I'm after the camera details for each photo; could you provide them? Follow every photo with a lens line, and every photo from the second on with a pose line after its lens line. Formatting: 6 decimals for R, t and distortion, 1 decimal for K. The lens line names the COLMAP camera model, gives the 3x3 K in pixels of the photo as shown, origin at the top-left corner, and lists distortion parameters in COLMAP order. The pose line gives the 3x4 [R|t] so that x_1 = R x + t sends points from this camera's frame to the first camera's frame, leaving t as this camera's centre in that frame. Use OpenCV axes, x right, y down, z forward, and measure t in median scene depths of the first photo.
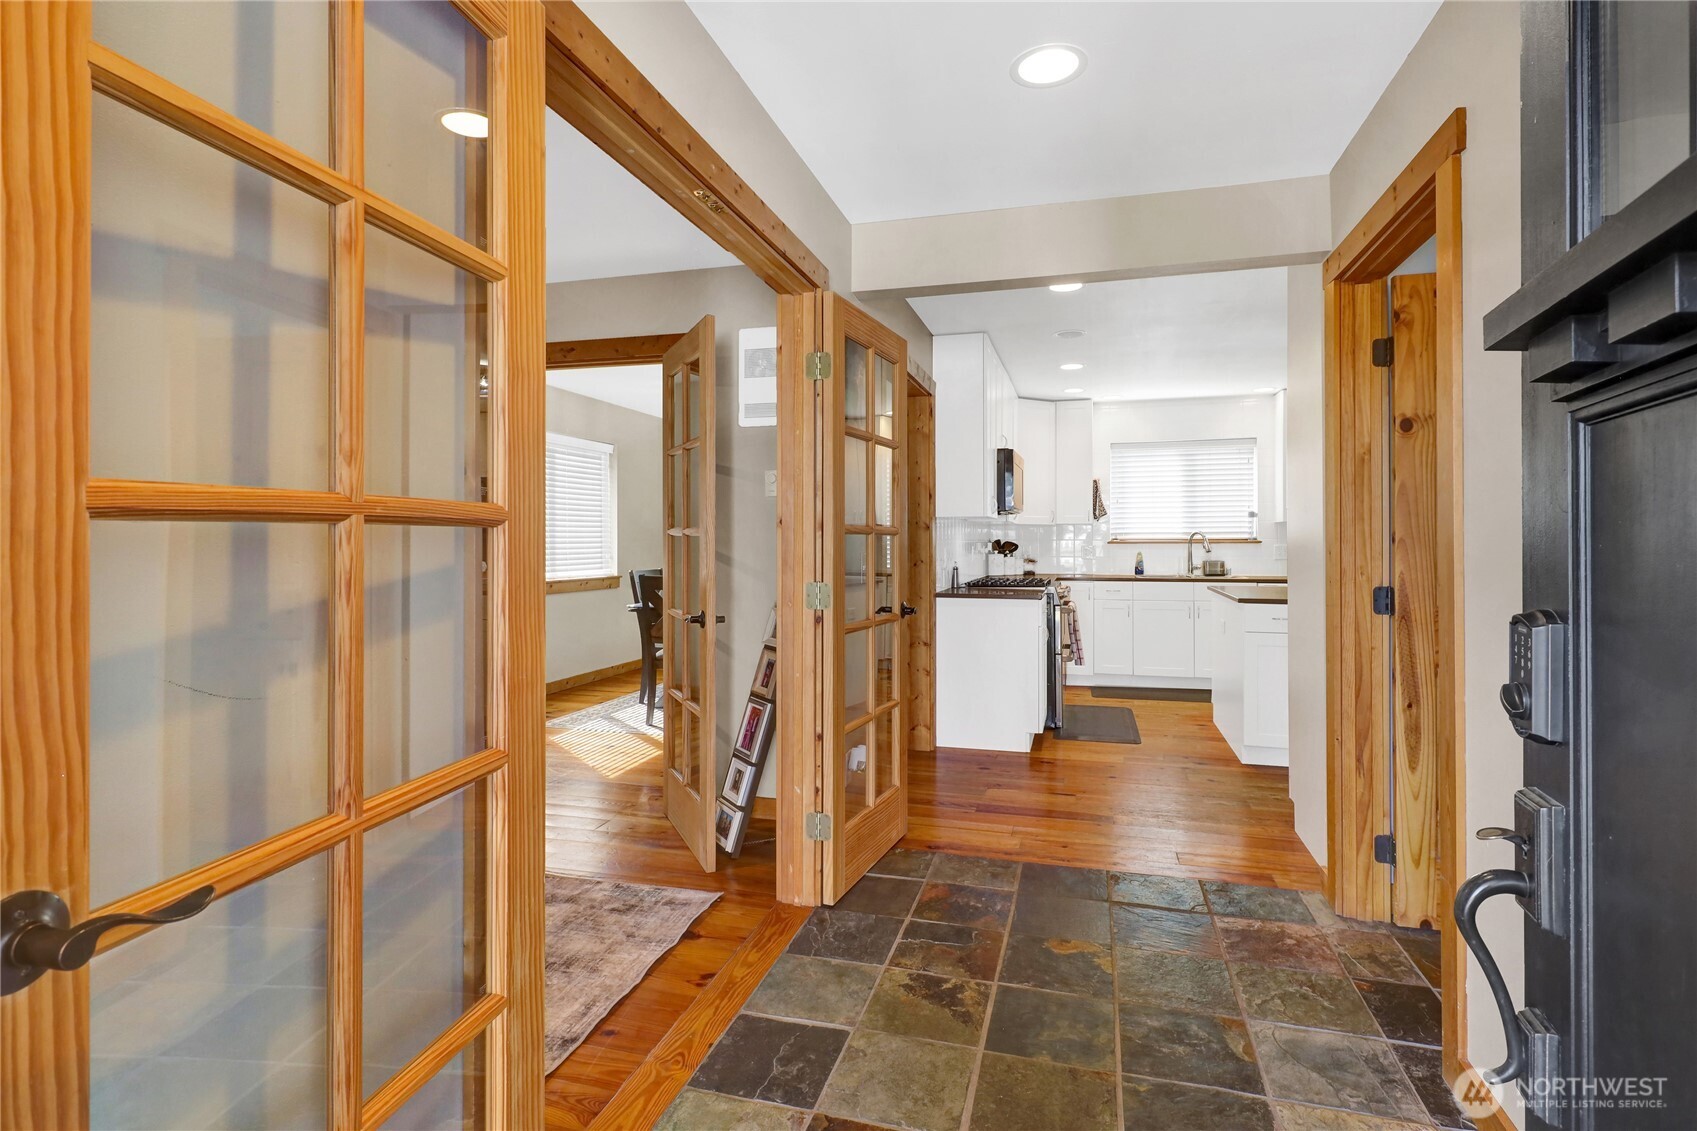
lens RADIAL K [[827.8, 0, 908.6], [0, 827.8, 539.6], [0, 0, 1]] dist [0.011889, -0.007898]
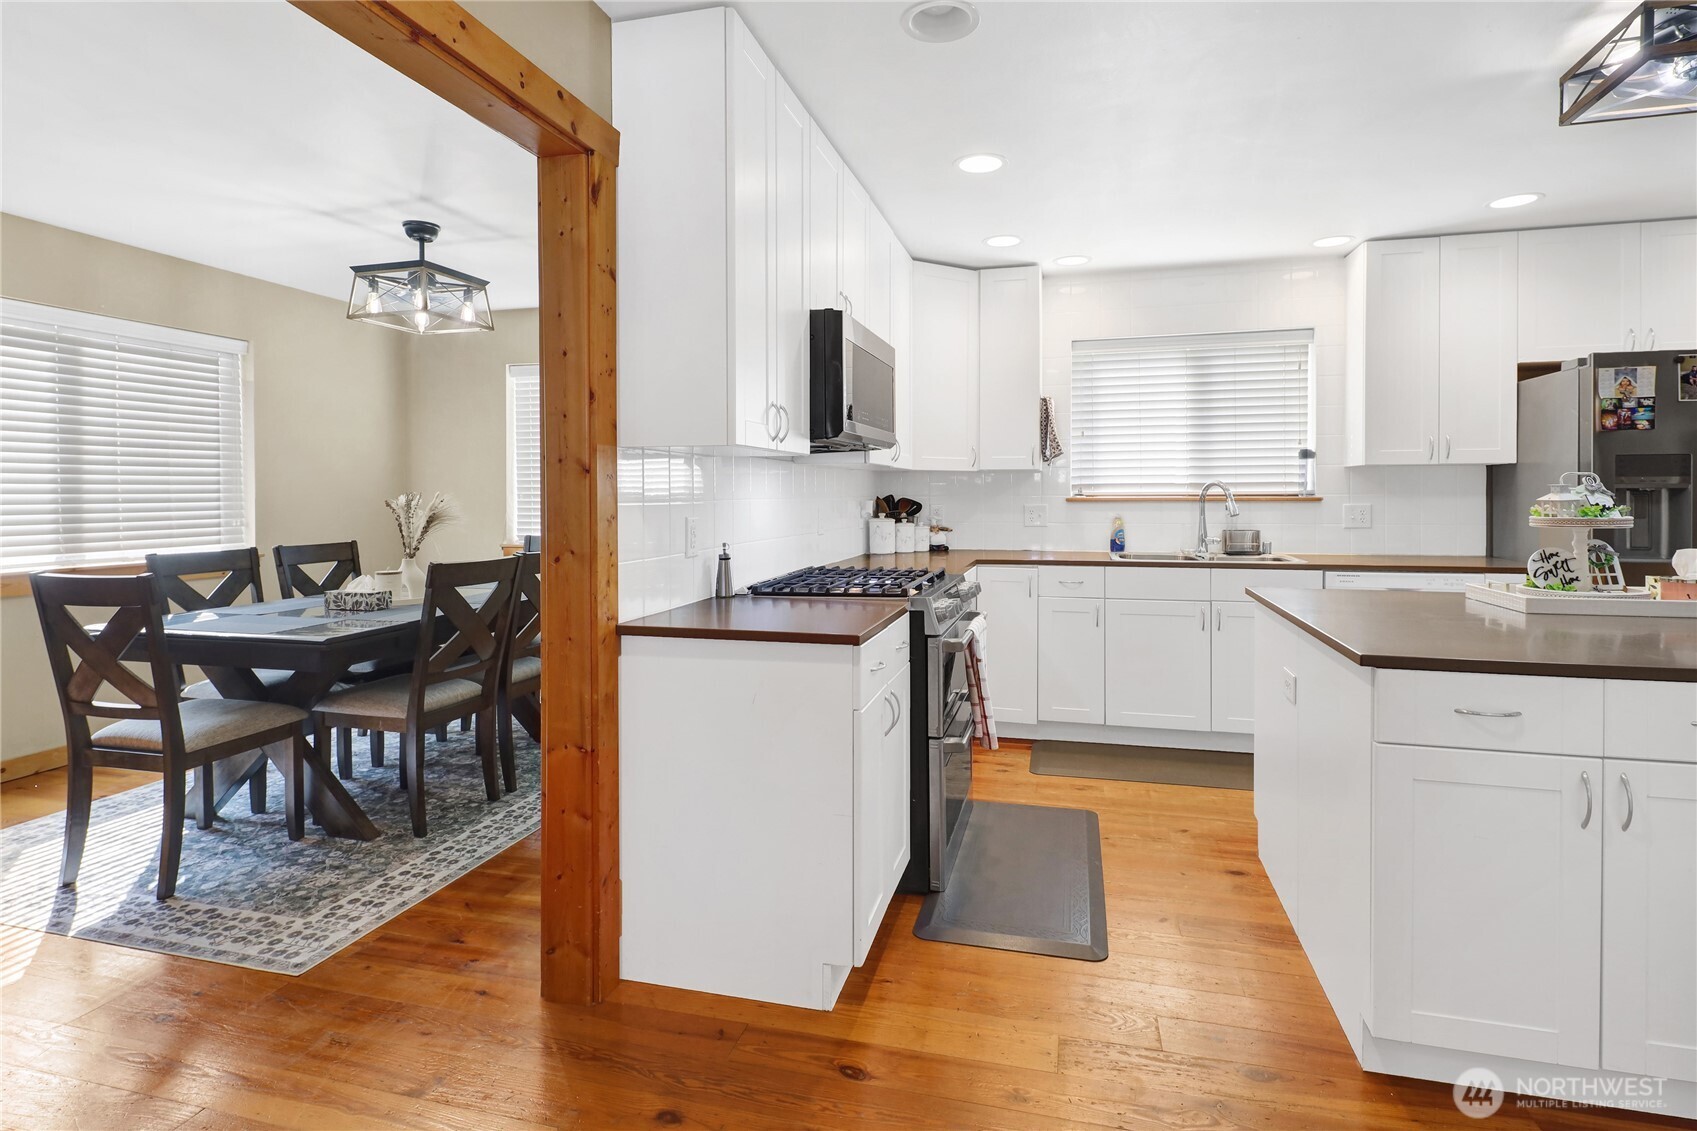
lens RADIAL K [[827.8, 0, 840.4], [0, 827.8, 497.9], [0, 0, 1]] dist [0.011889, -0.007898]
pose [[0.997953, 0.001913, -0.063922, 0.113974], [-0.001426, 0.999970, 0.007669, -0.002774], [0.063934, -0.007562, 0.997925, 0.378405]]
